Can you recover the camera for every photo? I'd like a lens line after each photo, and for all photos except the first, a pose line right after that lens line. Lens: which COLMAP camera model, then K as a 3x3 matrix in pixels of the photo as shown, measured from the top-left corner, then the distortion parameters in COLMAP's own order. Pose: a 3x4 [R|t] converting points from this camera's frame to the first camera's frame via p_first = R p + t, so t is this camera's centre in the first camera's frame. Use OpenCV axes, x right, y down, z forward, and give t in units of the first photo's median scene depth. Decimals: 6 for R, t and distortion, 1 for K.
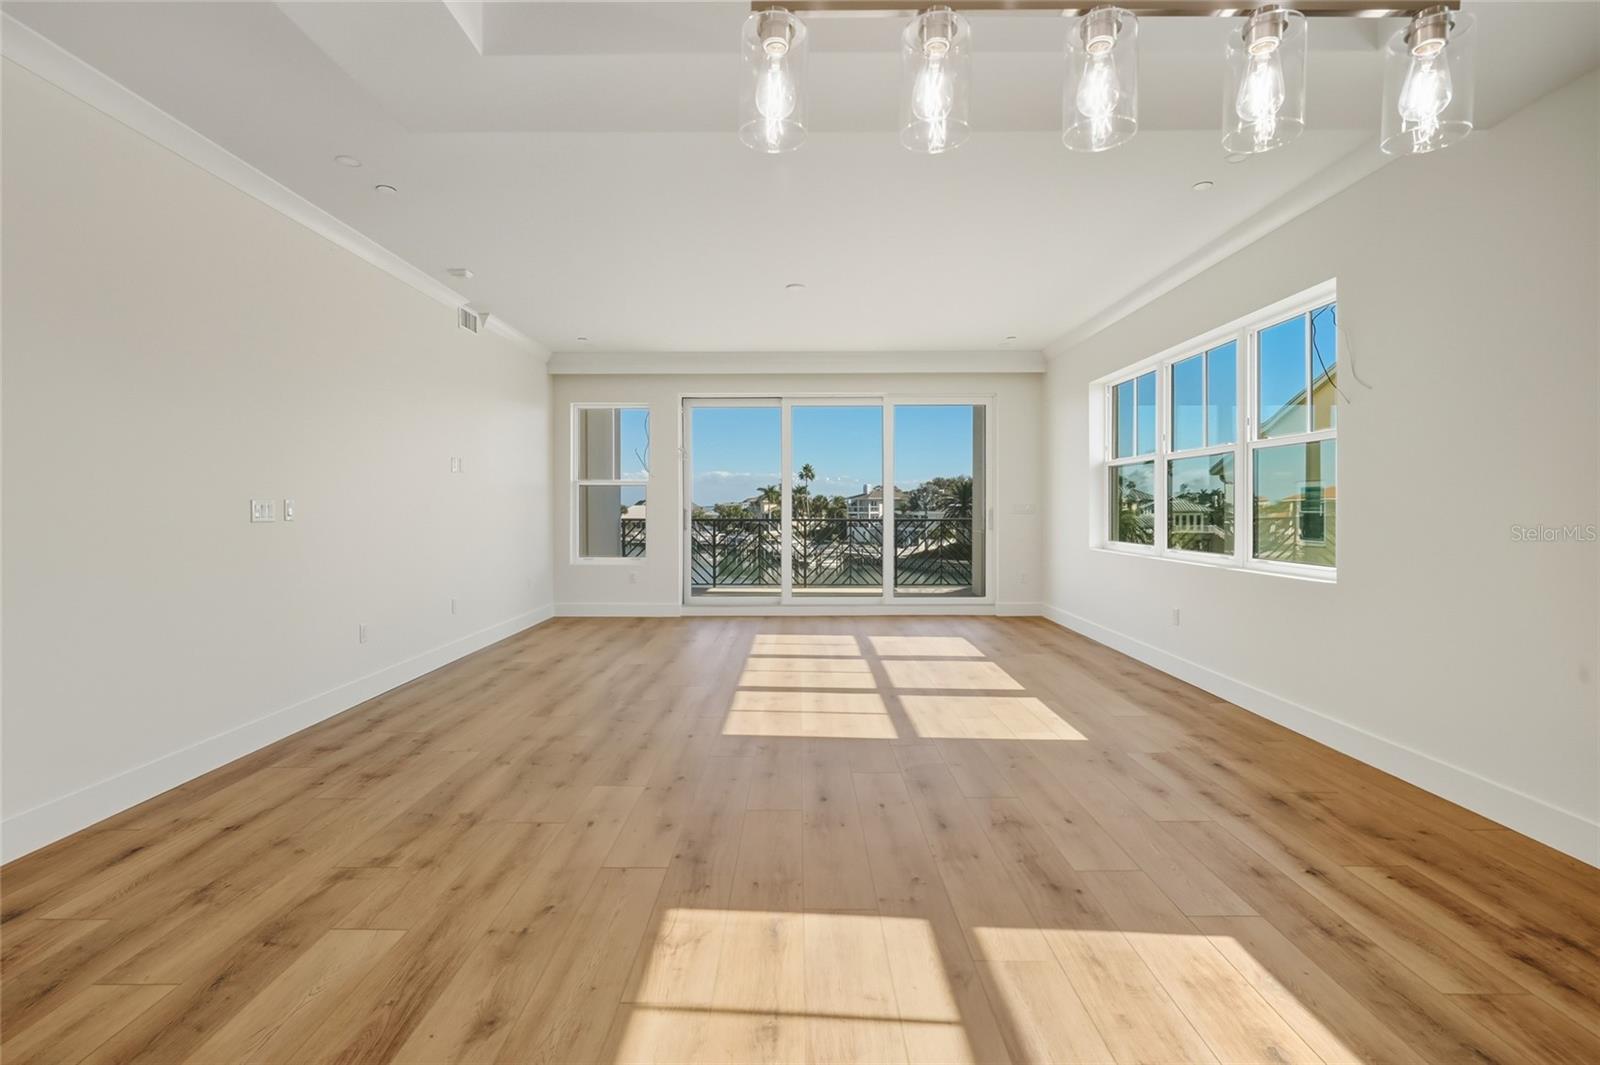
lens RADIAL K [[734.4, 0, 799.1], [0, 734.4, 525.8], [0, 0, 1]] dist [-0.004274, 0.000541]
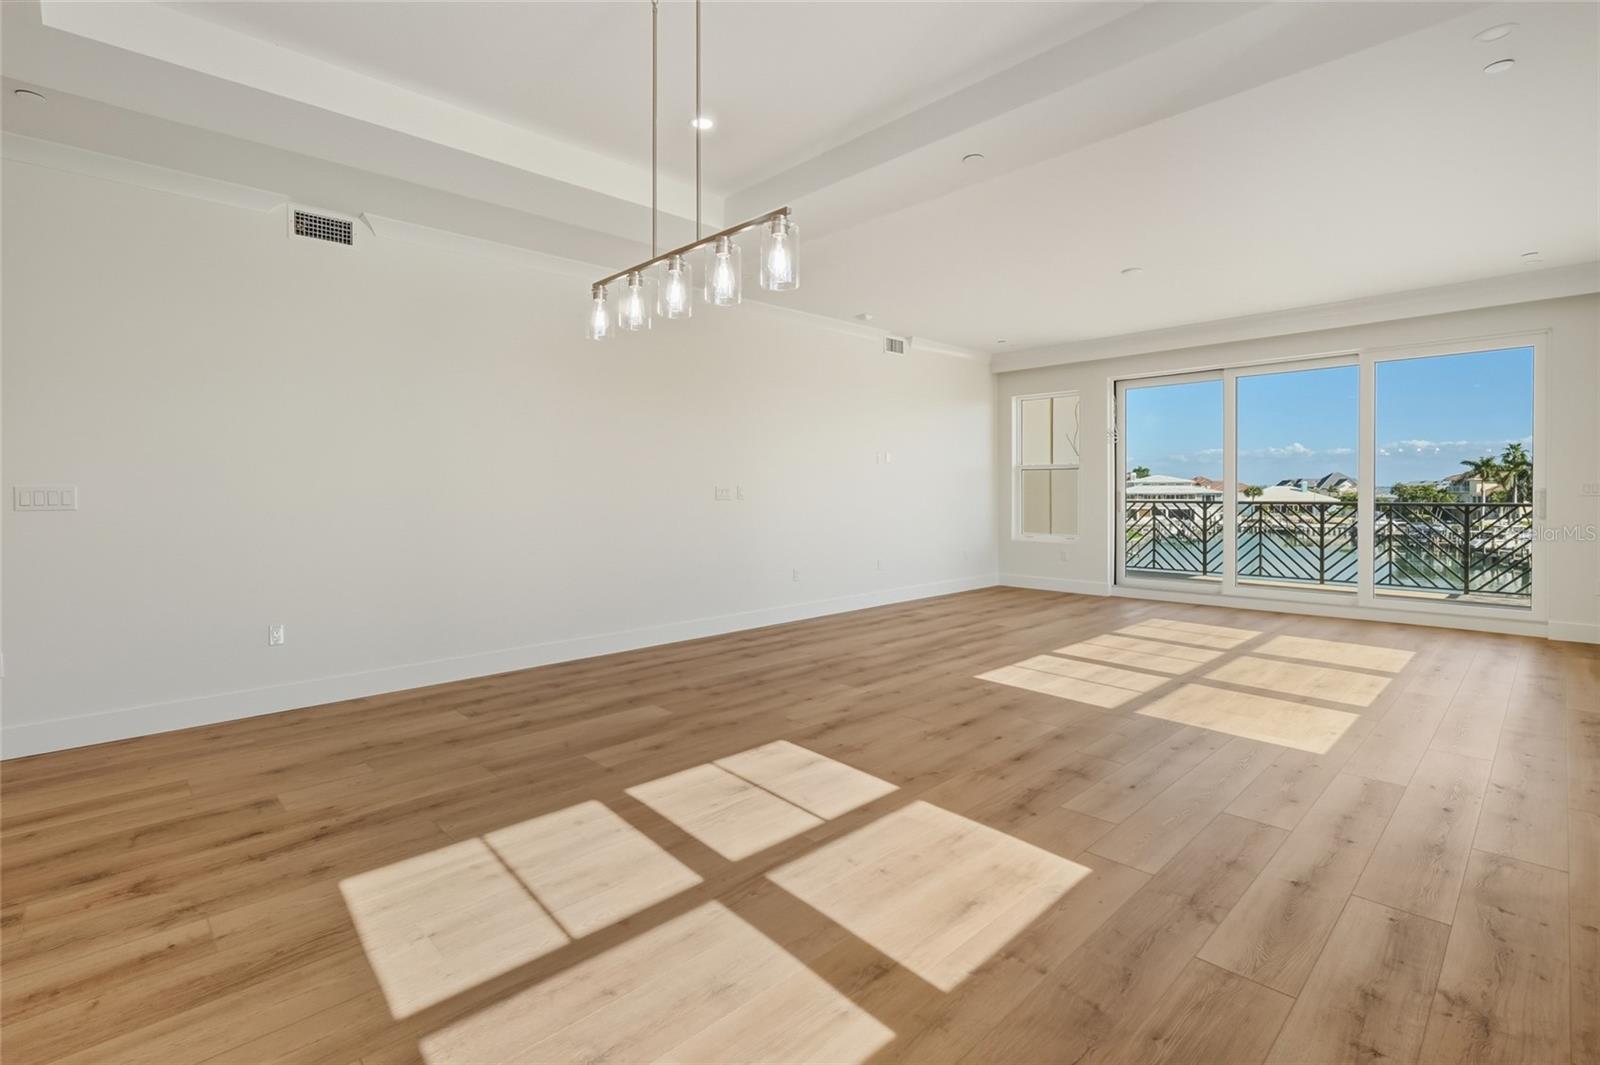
lens RADIAL K [[738.3, 0, 796.0], [0, 738.3, 521.3], [0, 0, 1]] dist [-0.001360, 0.000484]
pose [[0.701239, 0.028614, -0.712351, 0.853258], [-0.015060, 0.999566, 0.025325, 0.000833], [0.712767, -0.007031, 0.701366, -0.097733]]
